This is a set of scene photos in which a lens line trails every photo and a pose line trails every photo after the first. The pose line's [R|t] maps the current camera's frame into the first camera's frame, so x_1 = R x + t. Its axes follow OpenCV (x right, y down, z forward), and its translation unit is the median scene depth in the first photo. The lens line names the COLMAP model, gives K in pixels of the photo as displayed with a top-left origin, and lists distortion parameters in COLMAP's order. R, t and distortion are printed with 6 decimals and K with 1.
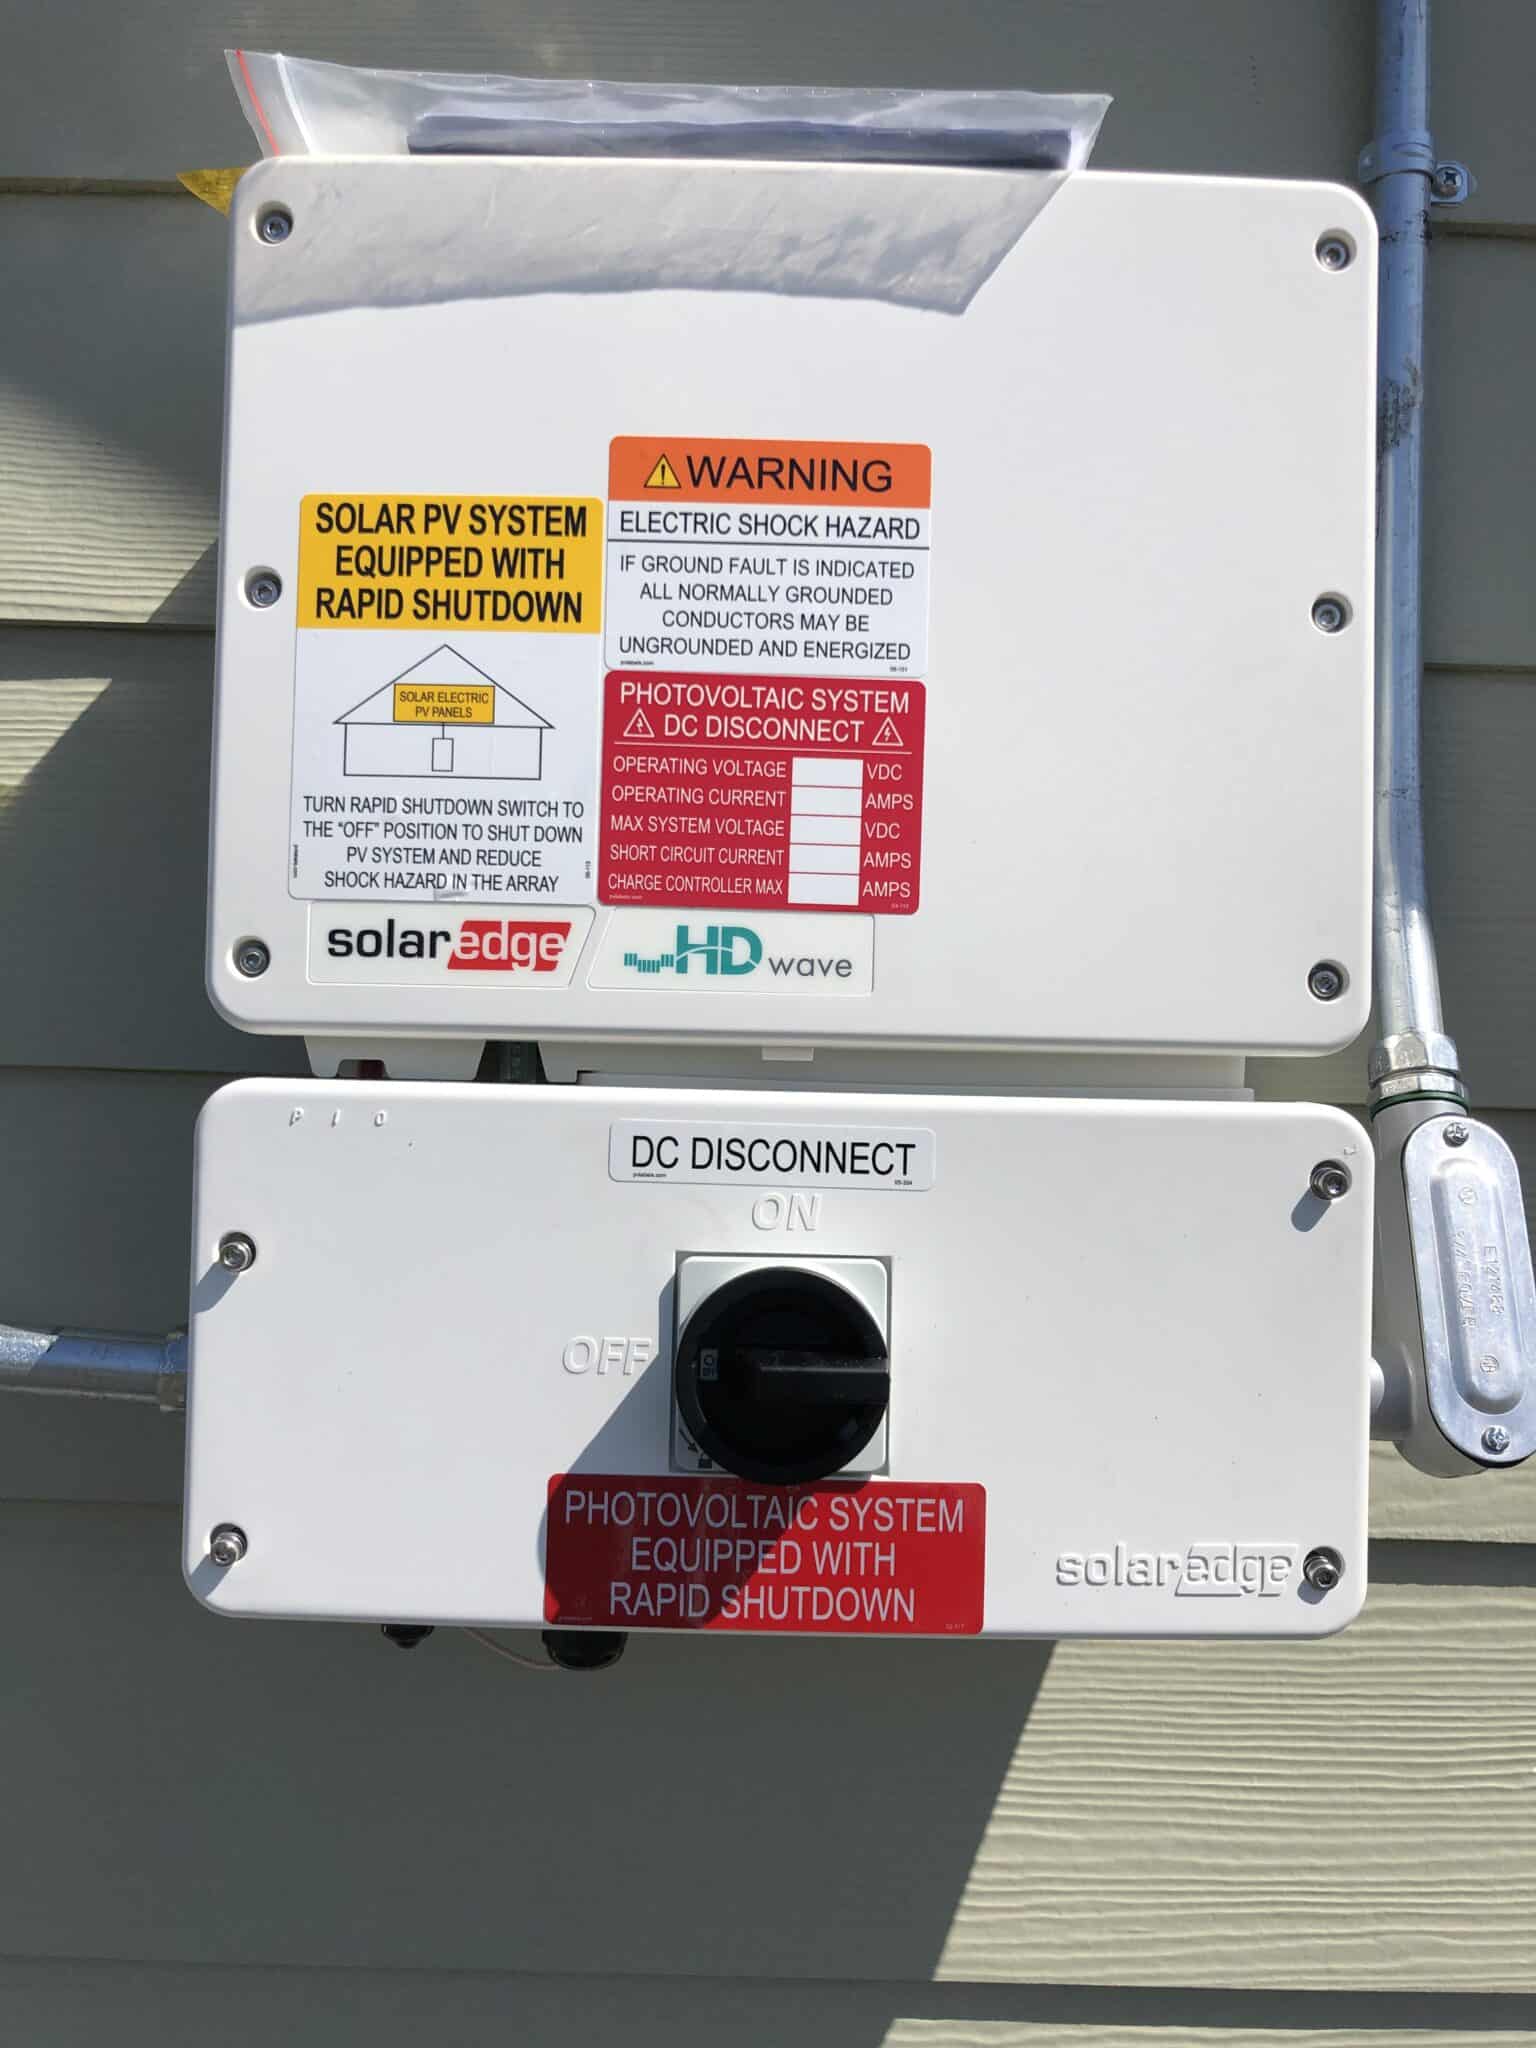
lens RADIAL K [[1629.5, 0, 821.7], [0, 1629.5, 1092.6], [0, 0, 1]] dist [-0.011054, -0.005175]
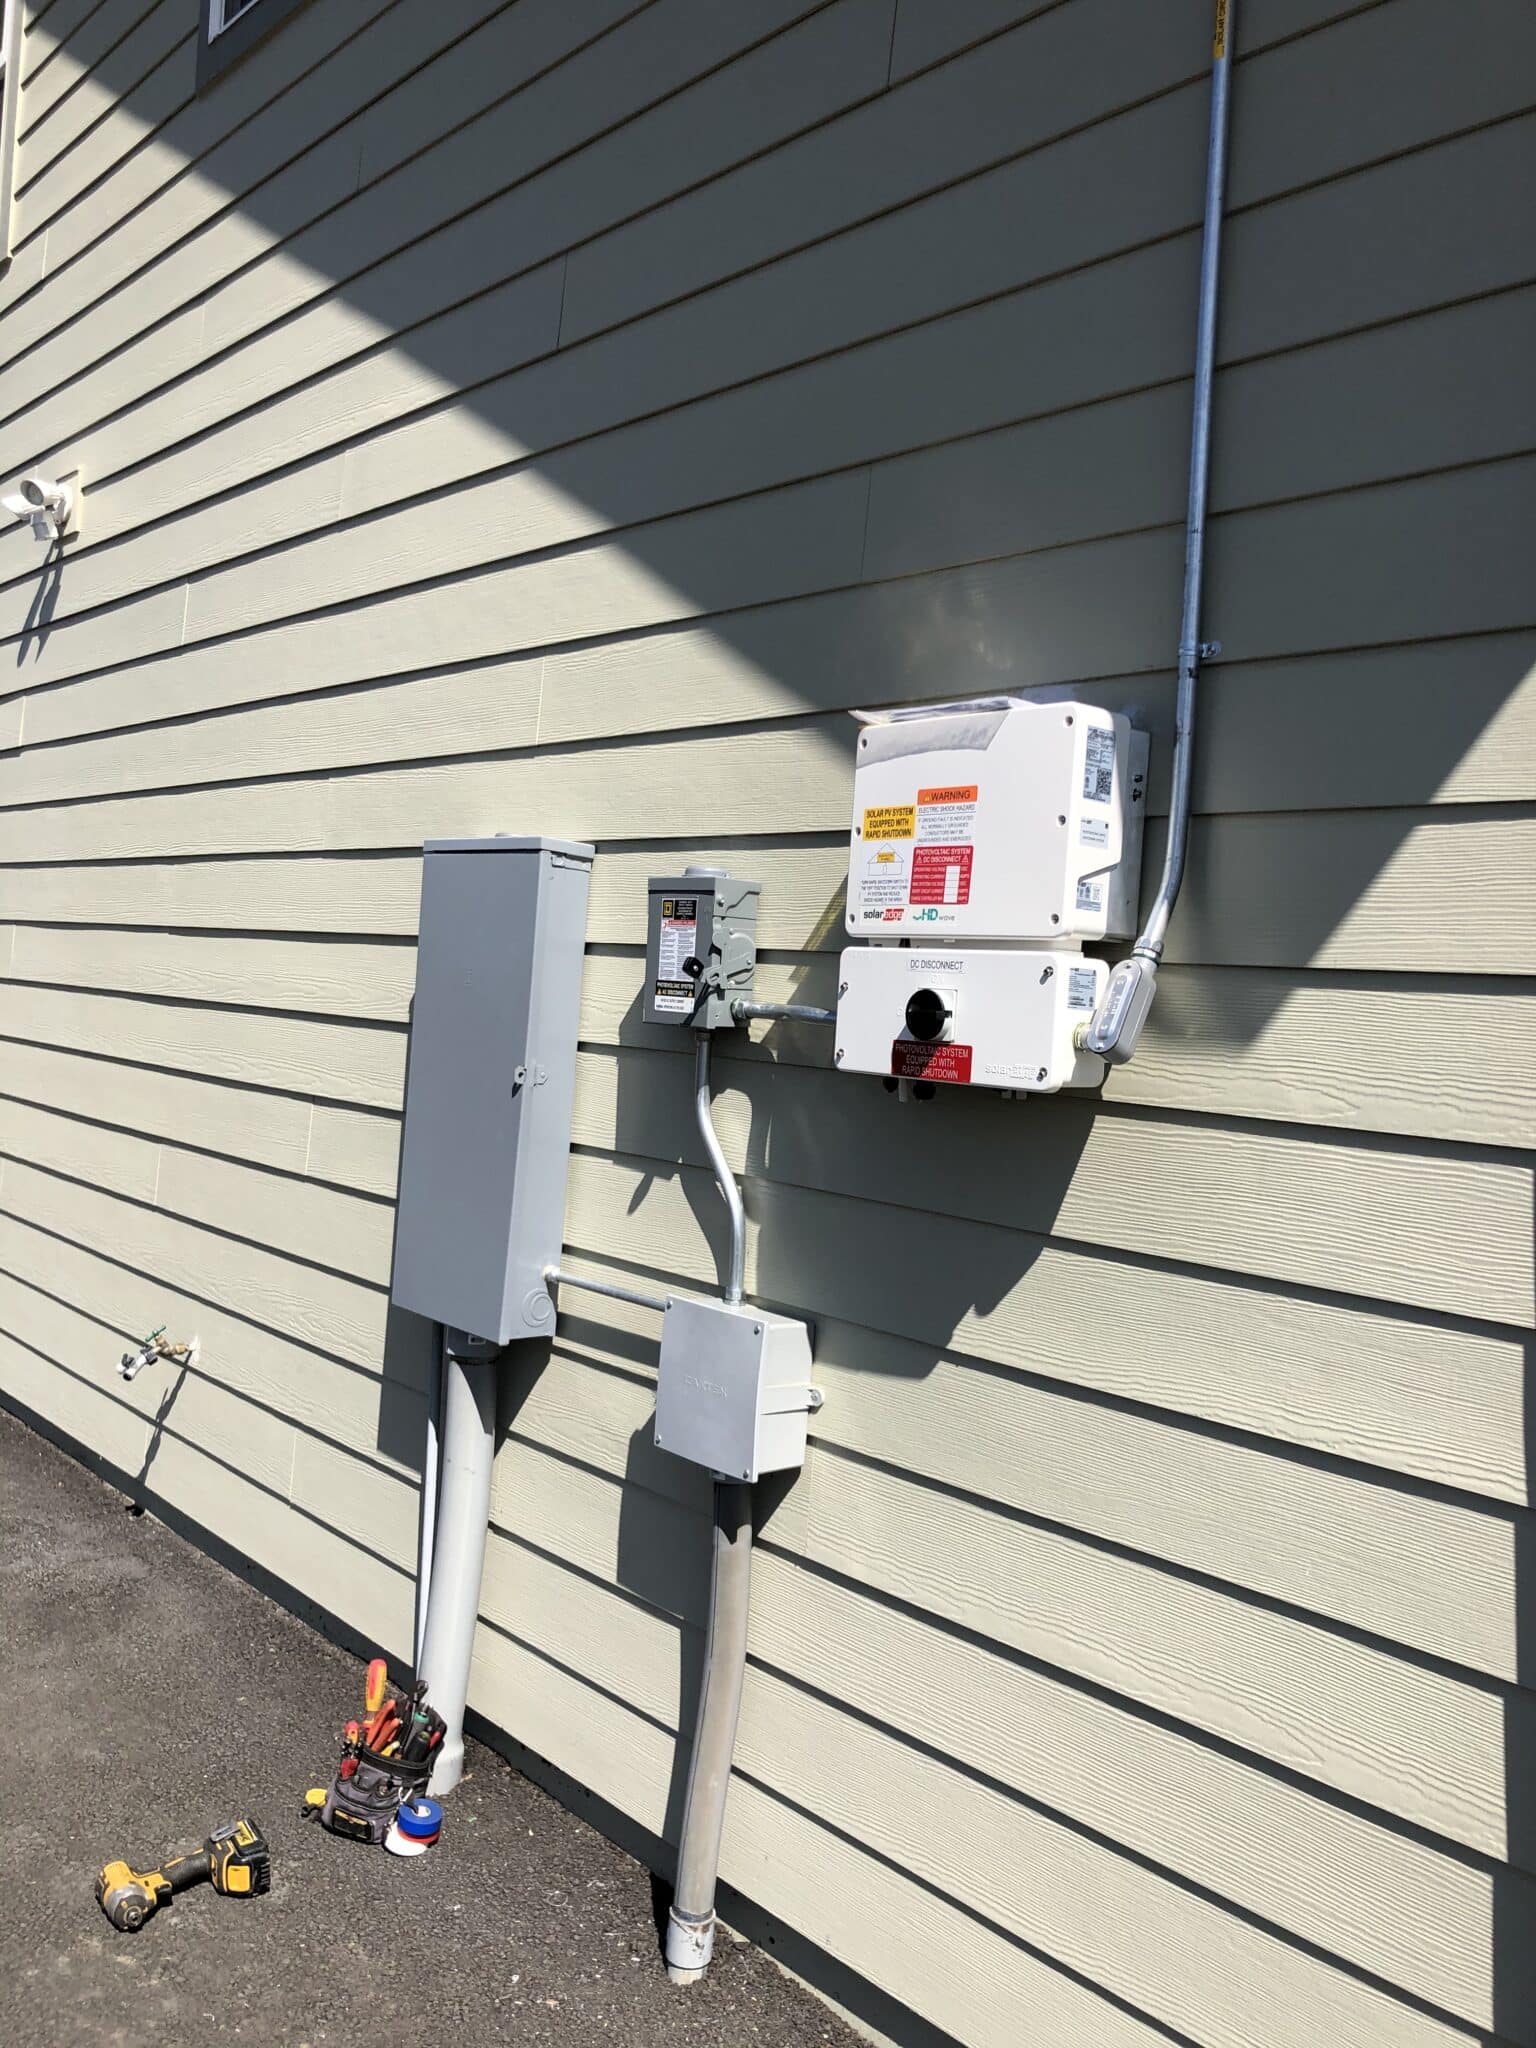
lens RADIAL K [[1629.5, 0, 766.4], [0, 1629.5, 1023.3], [0, 0, 1]] dist [-0.011054, -0.005175]
pose [[0.655943, 0.026615, -0.754341, 2.750965], [-0.034766, 0.999383, 0.005029, 0.179320], [0.754010, 0.022927, 0.656463, -1.985163]]
